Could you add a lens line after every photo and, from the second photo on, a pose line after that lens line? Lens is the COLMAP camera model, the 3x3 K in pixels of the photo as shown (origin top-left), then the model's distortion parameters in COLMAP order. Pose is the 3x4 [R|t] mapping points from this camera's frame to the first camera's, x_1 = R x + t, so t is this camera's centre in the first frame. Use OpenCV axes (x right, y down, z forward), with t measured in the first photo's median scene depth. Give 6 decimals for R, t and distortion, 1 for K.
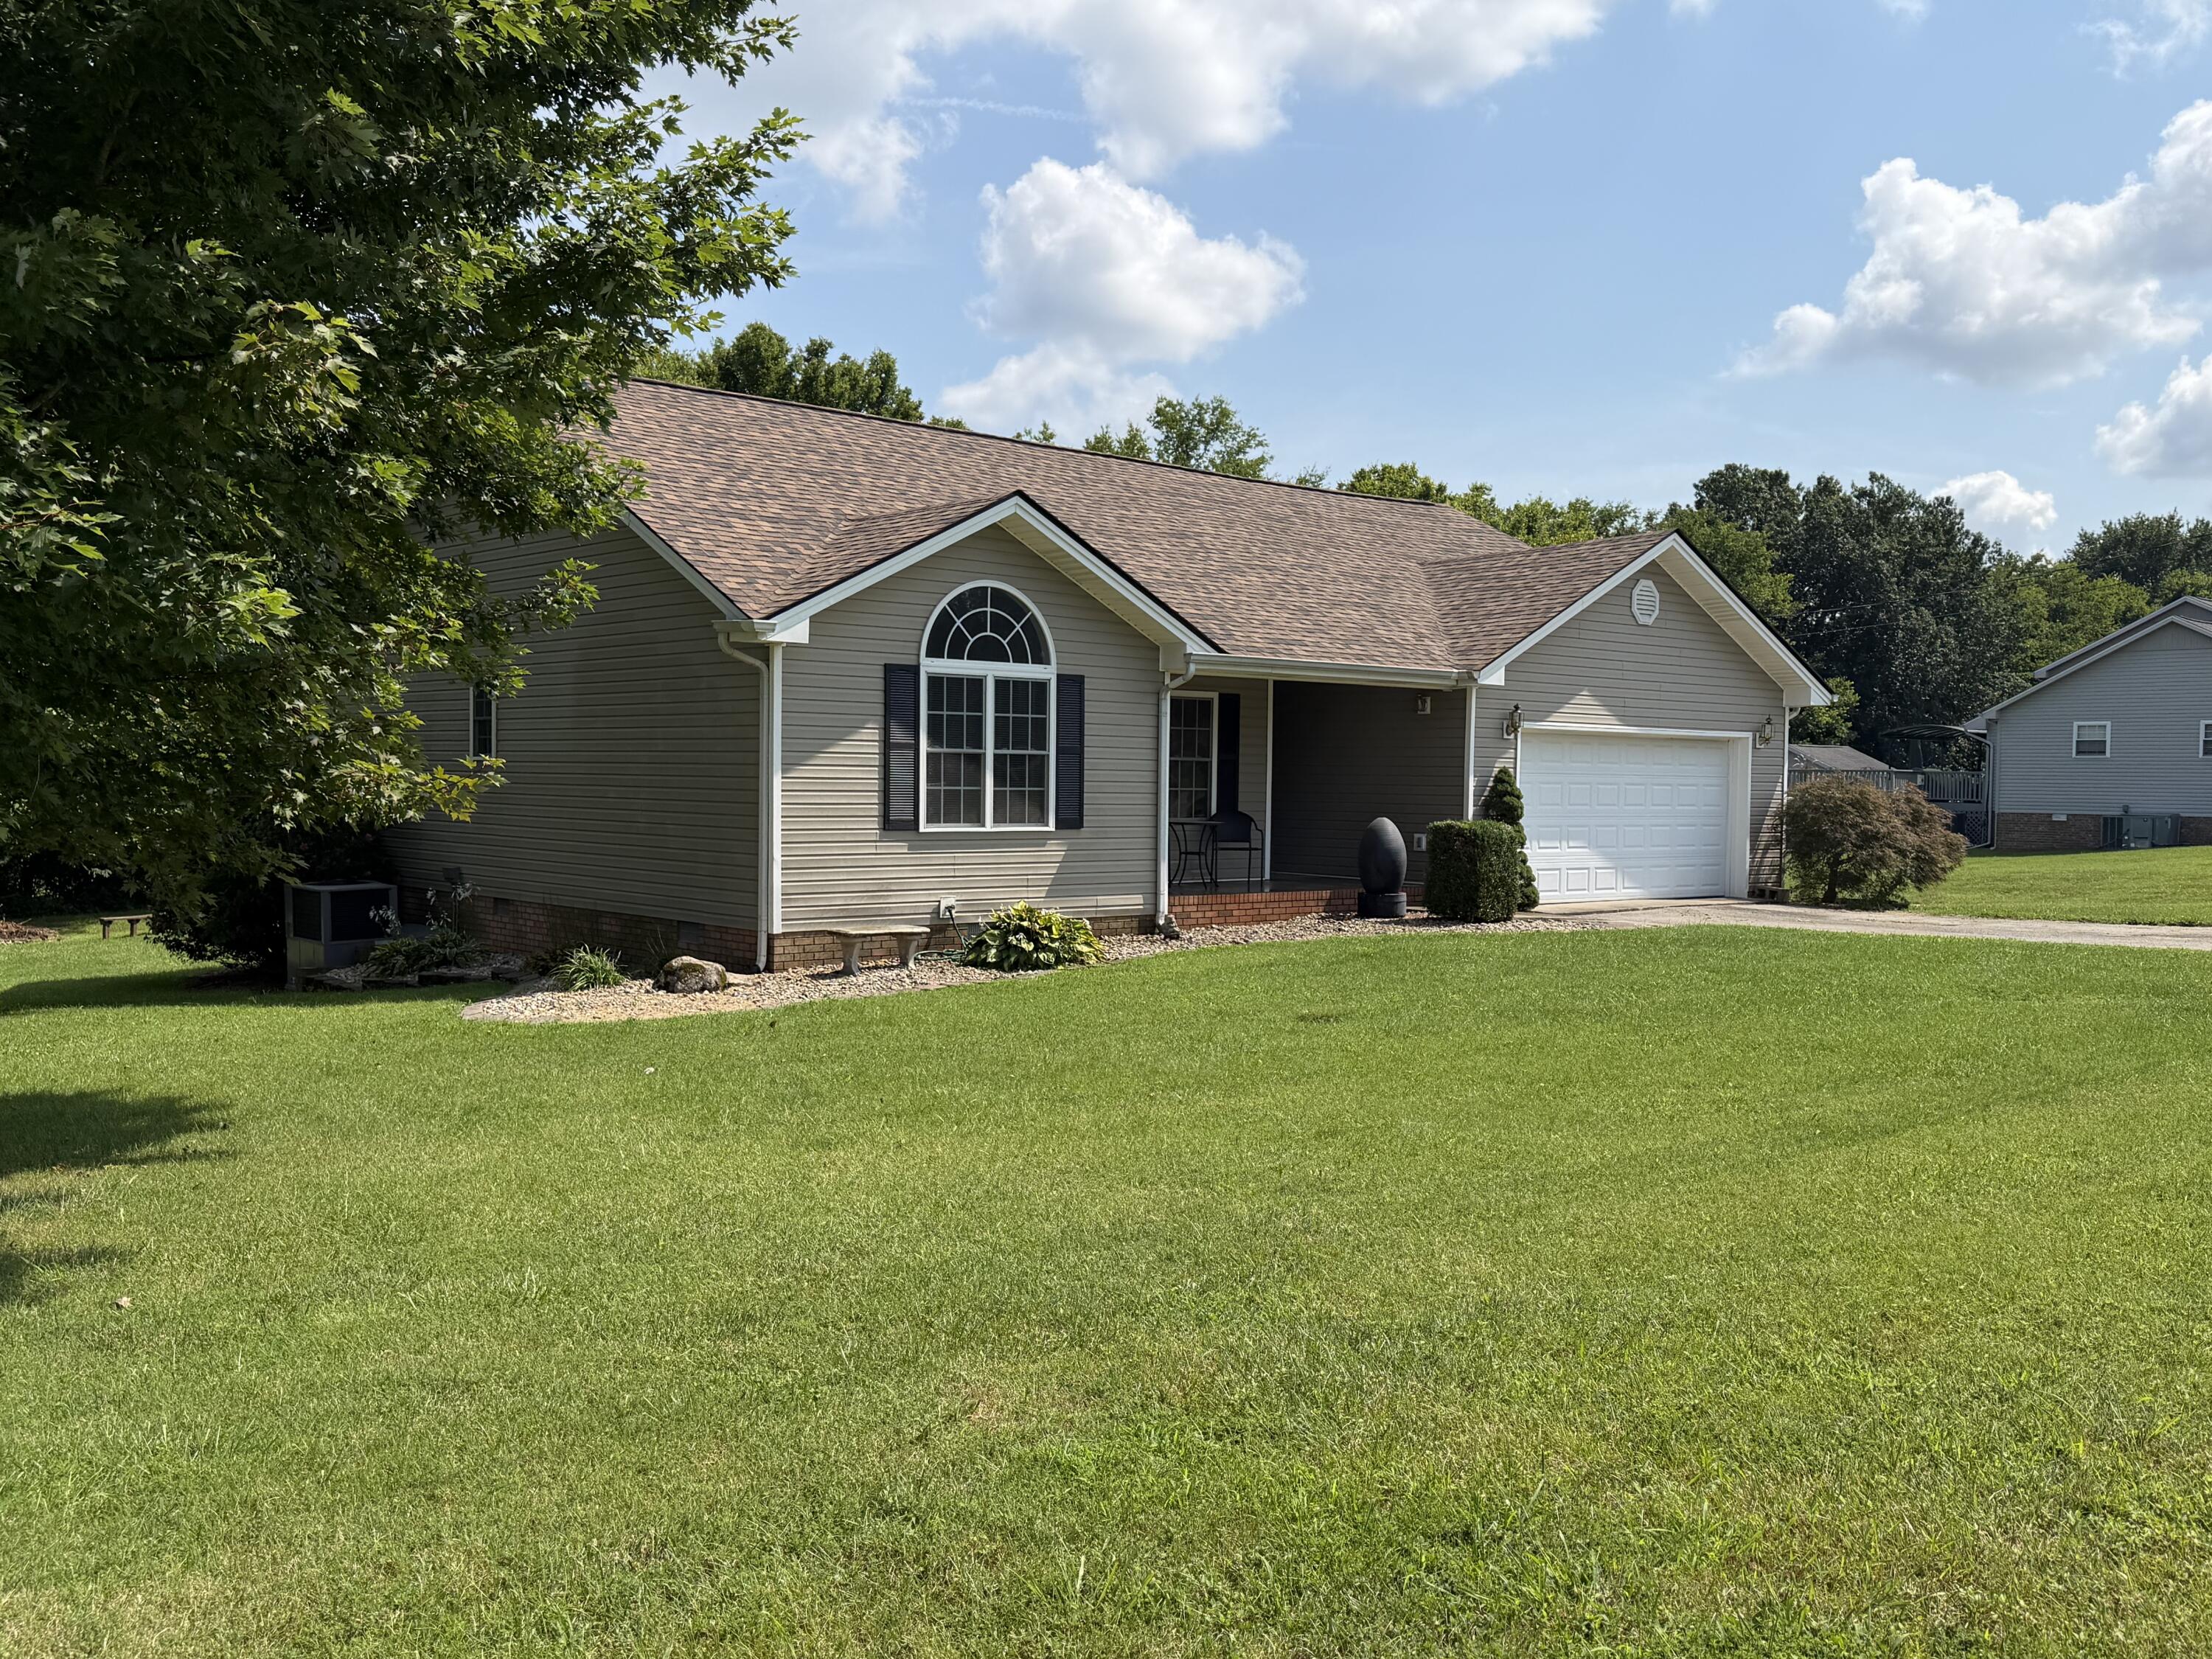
lens RADIAL K [[1983.3, 0, 1113.5], [0, 1983.3, 893.8], [0, 0, 1]] dist [0.013183, 0.002406]
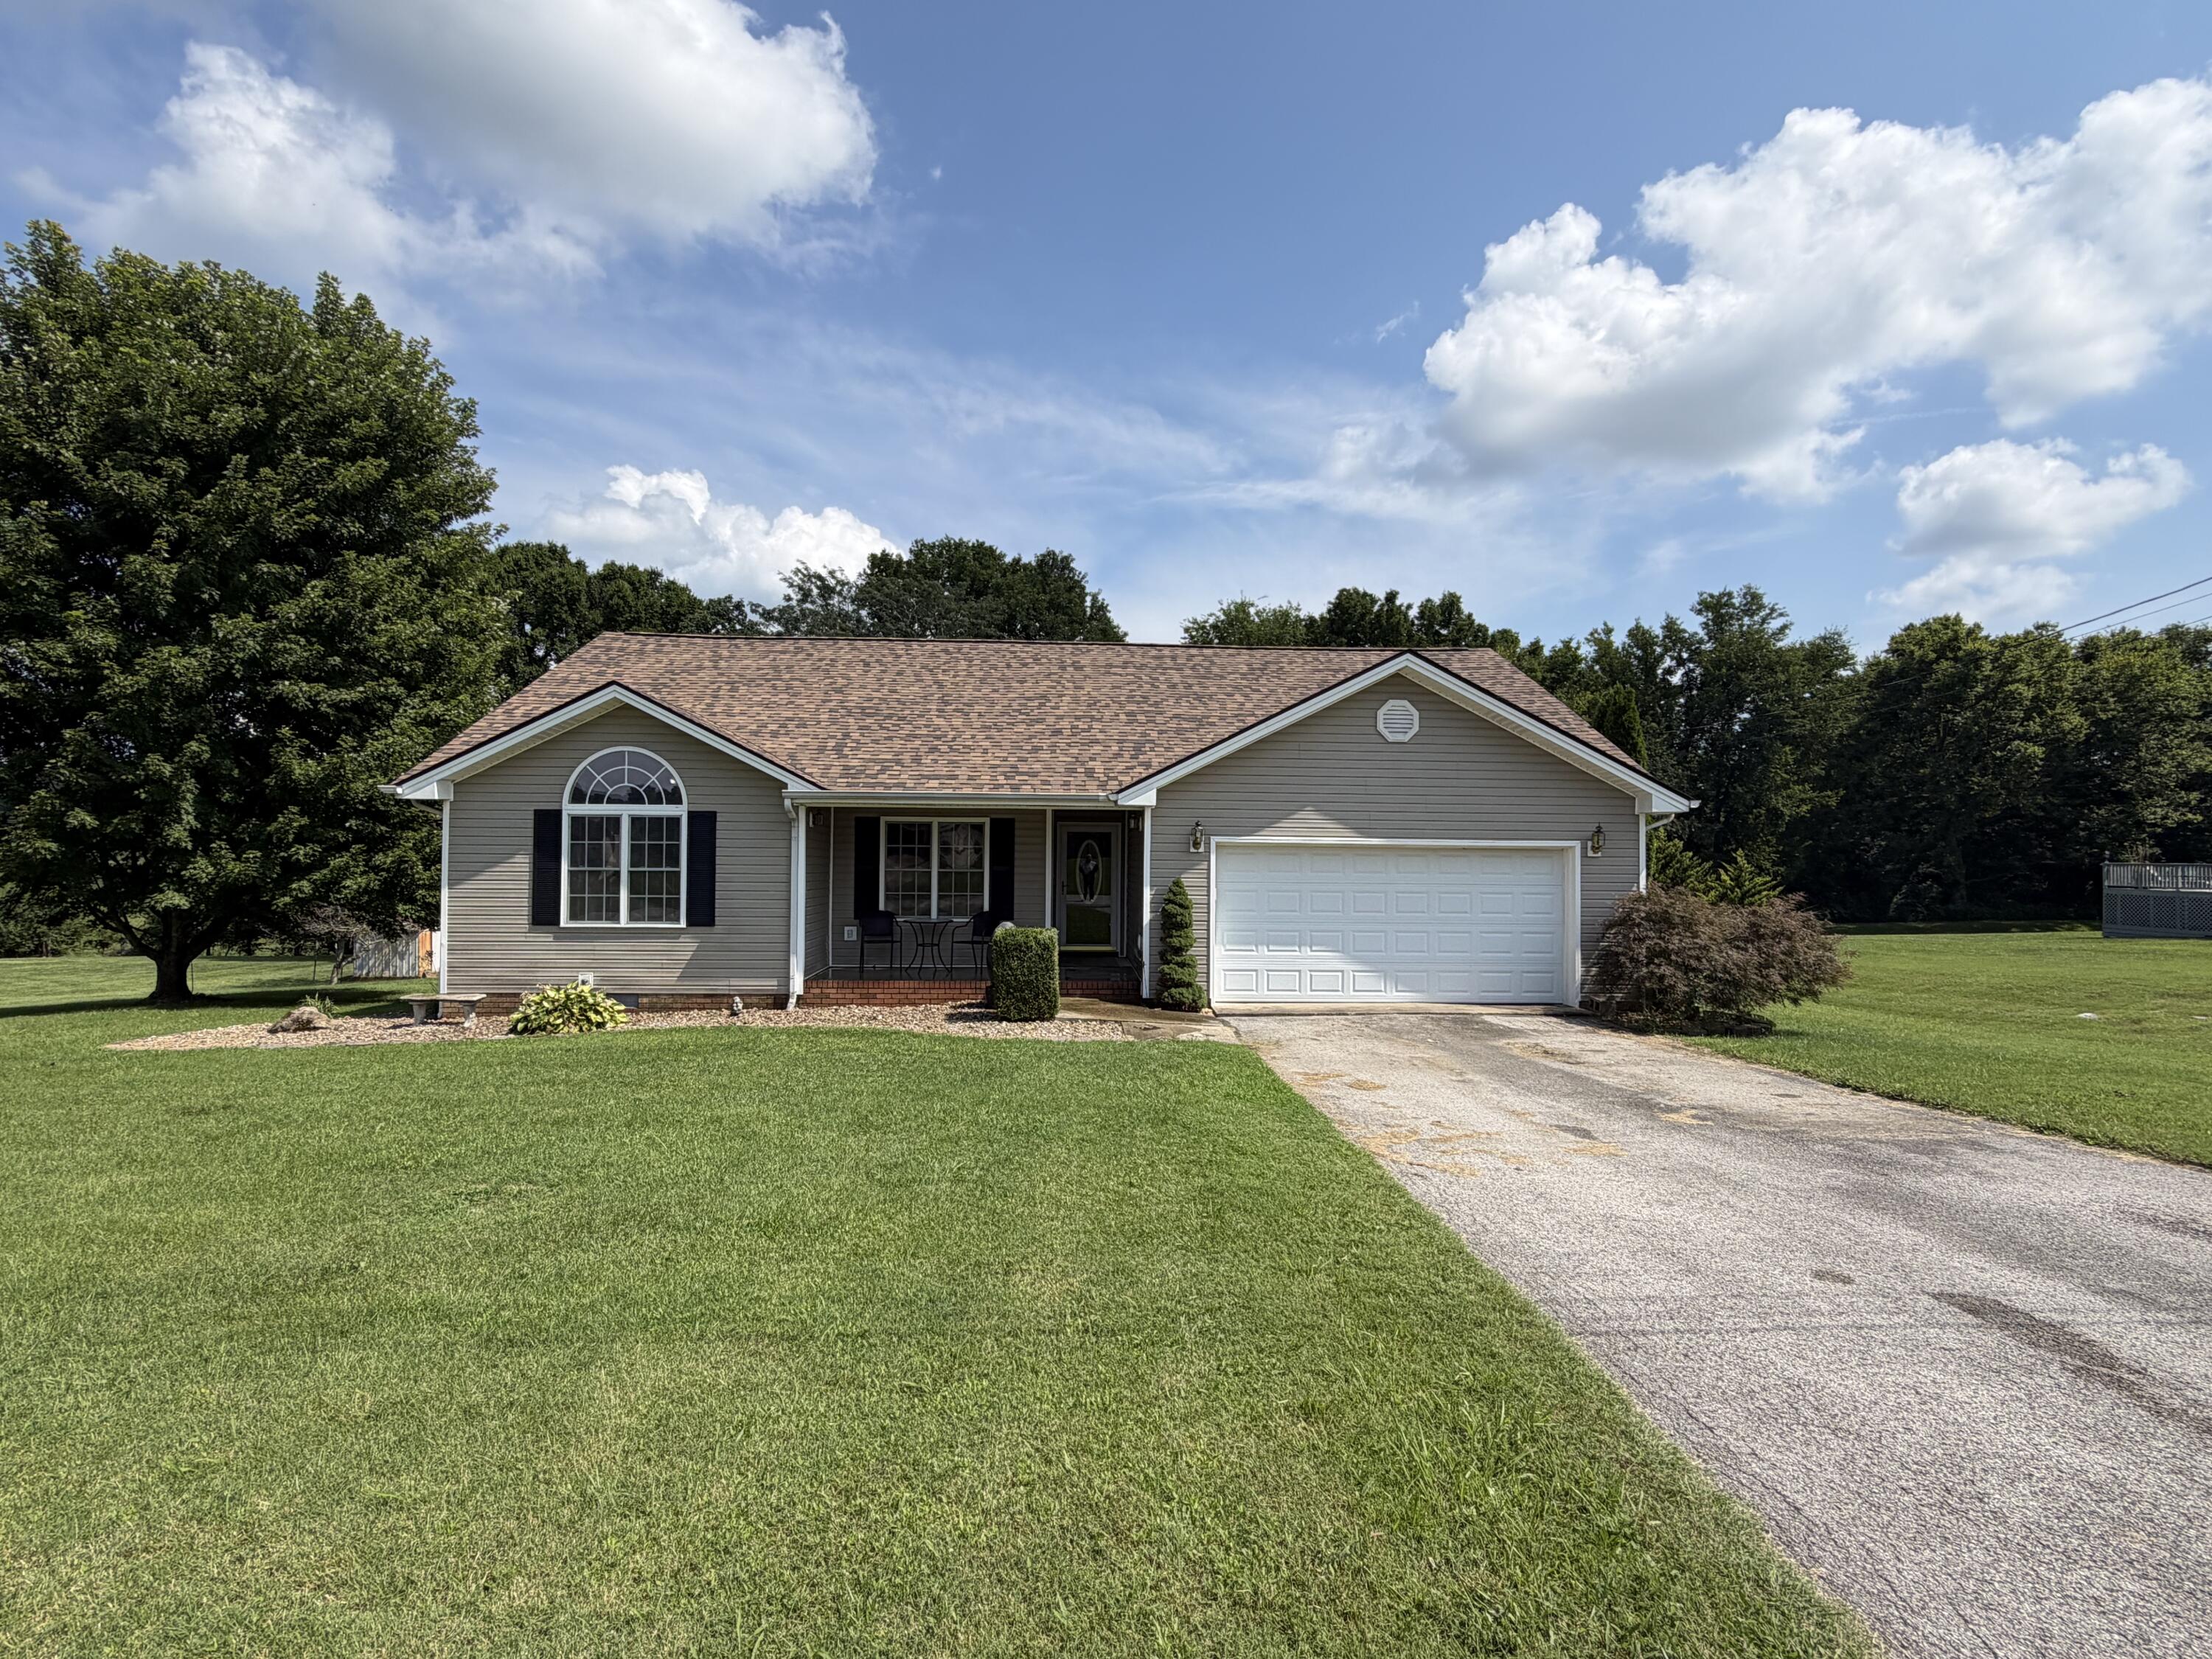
lens RADIAL K [[1109.2, 0, 1106.0], [0, 1109.2, 829.5], [0, 0, 1]] dist [0.018666, 0.000399]
pose [[0.784017, -0.018713, -0.620457, 0.665909], [-0.035606, 0.996544, -0.075048, -0.051544], [0.619717, 0.080931, 0.780642, 0.584544]]
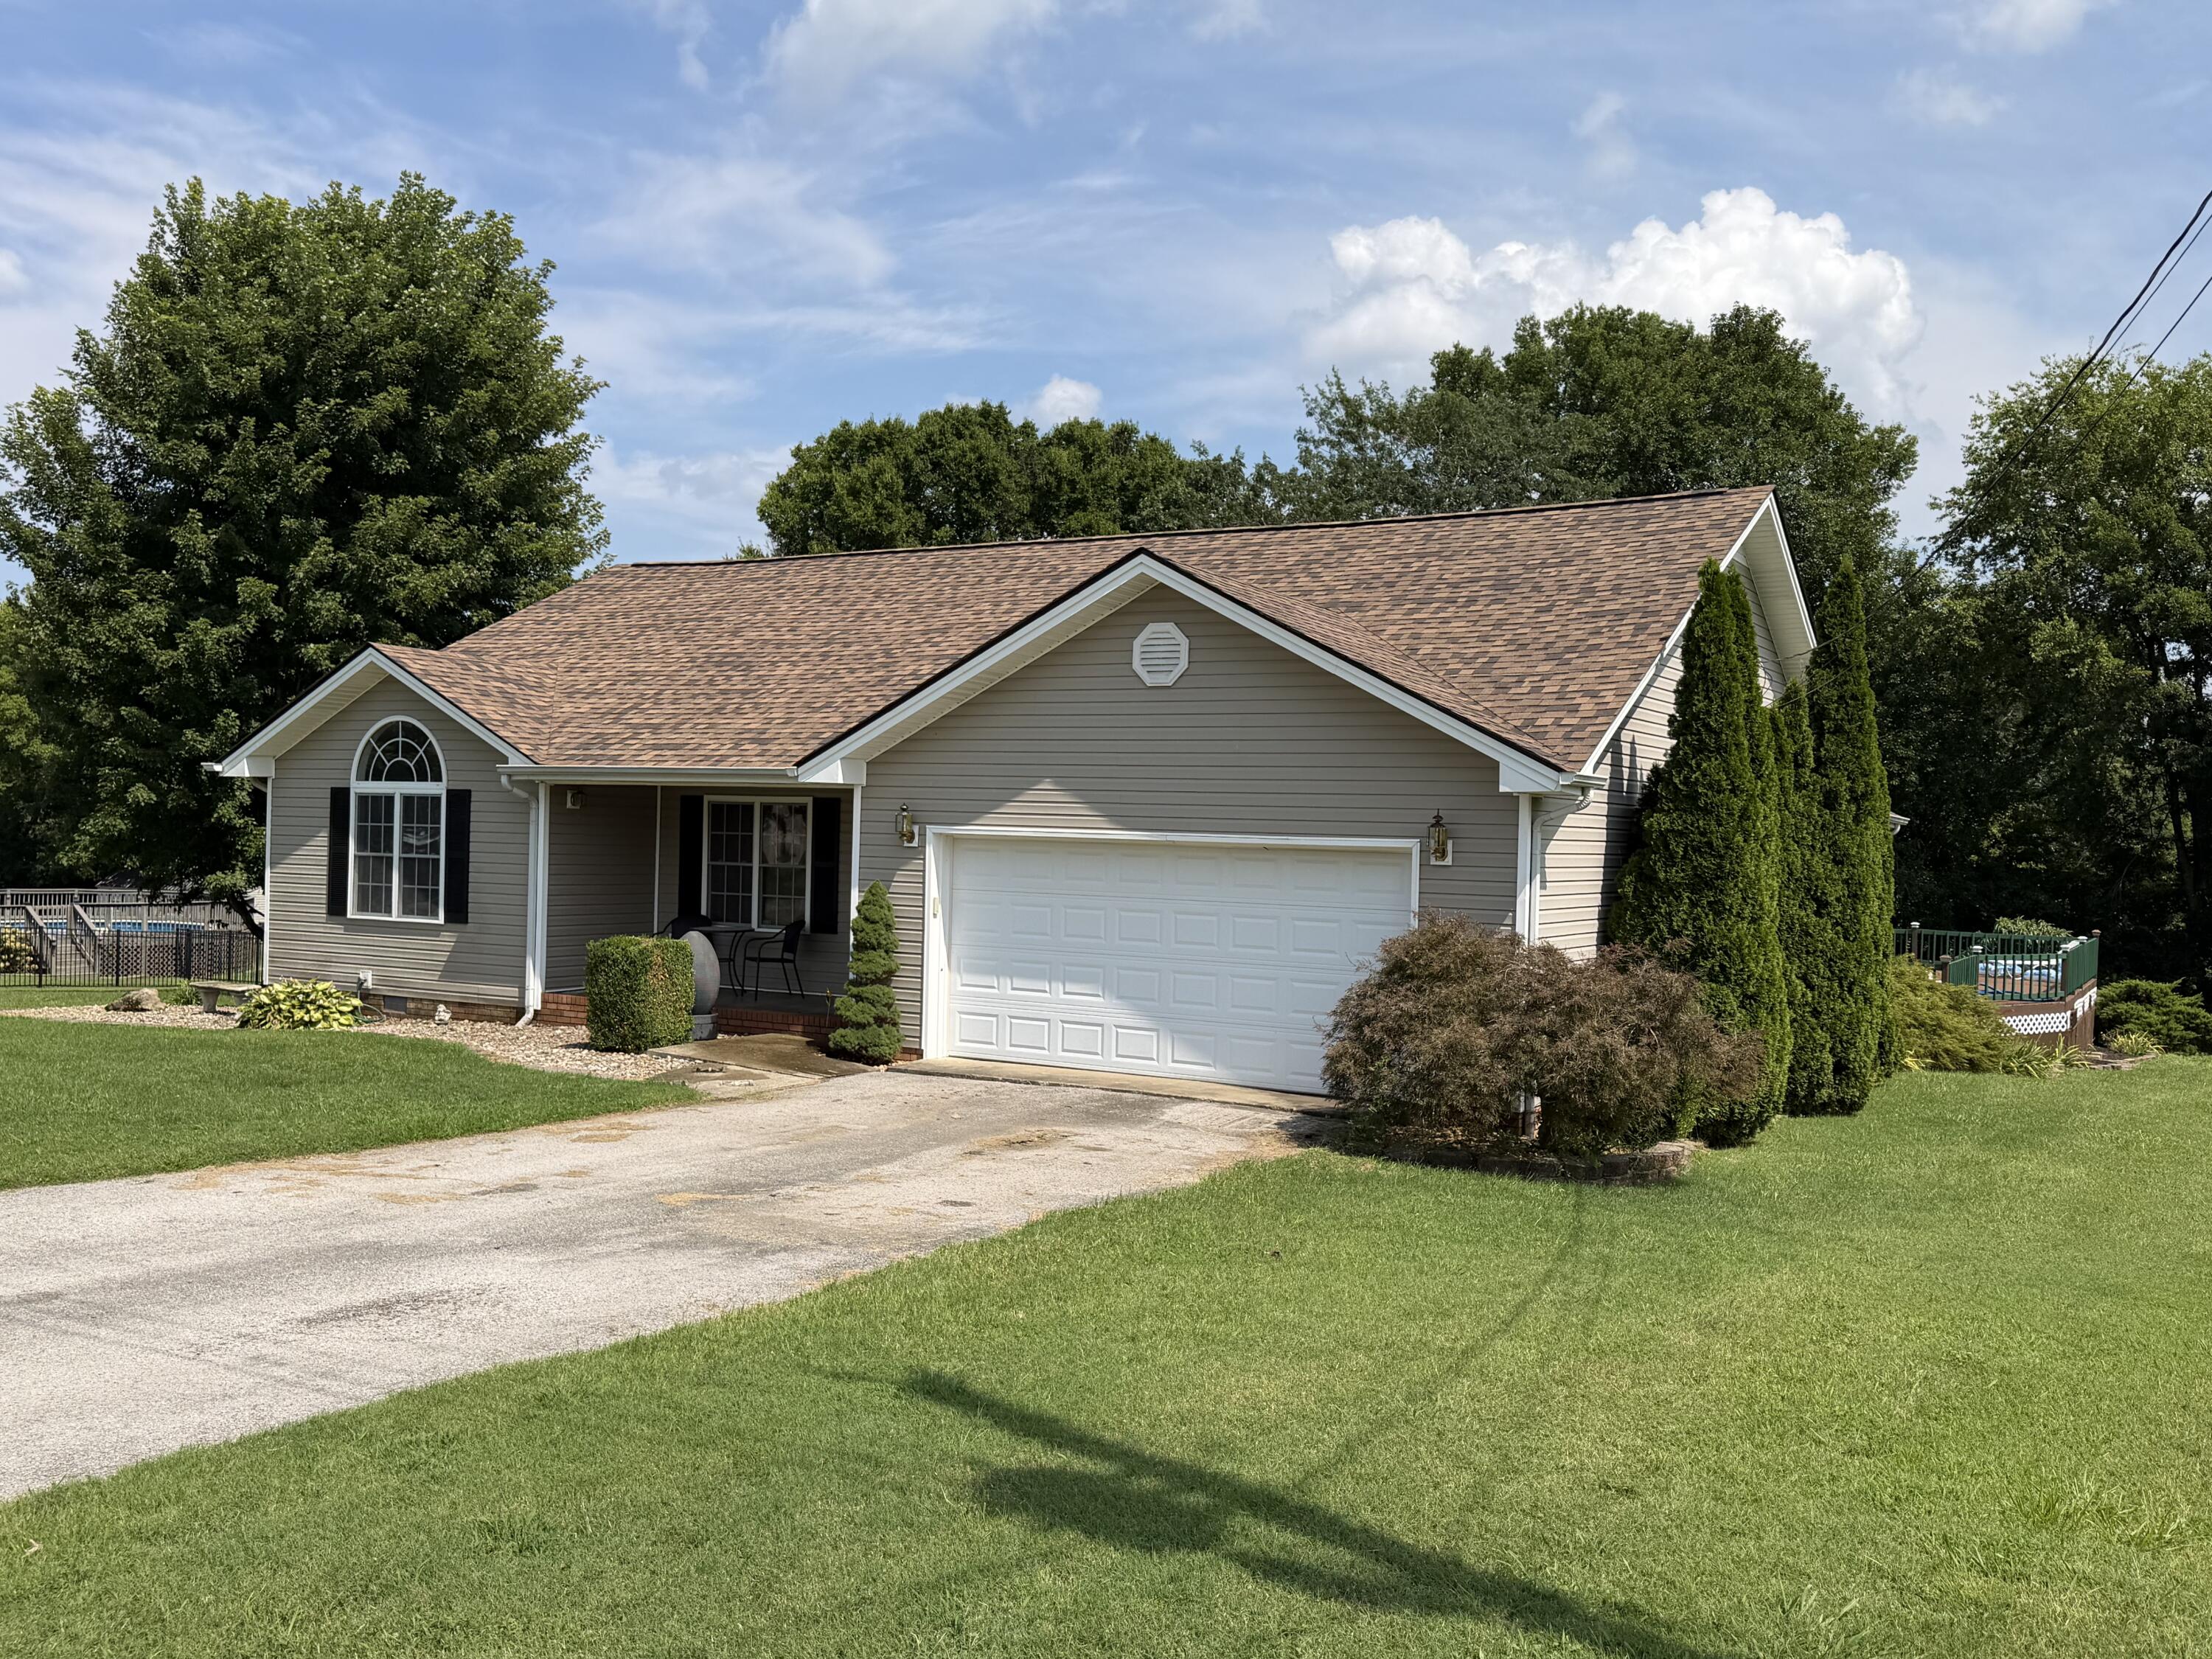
lens RADIAL K [[1916.5, 0, 1106.0], [0, 1916.5, 829.5], [0, 0, 1]] dist [0.066802, -0.005965]
pose [[0.321099, -0.003008, -0.947041, 1.175806], [-0.075324, 0.996746, -0.028705, -0.083783], [0.944045, 0.080552, 0.319828, 1.004208]]
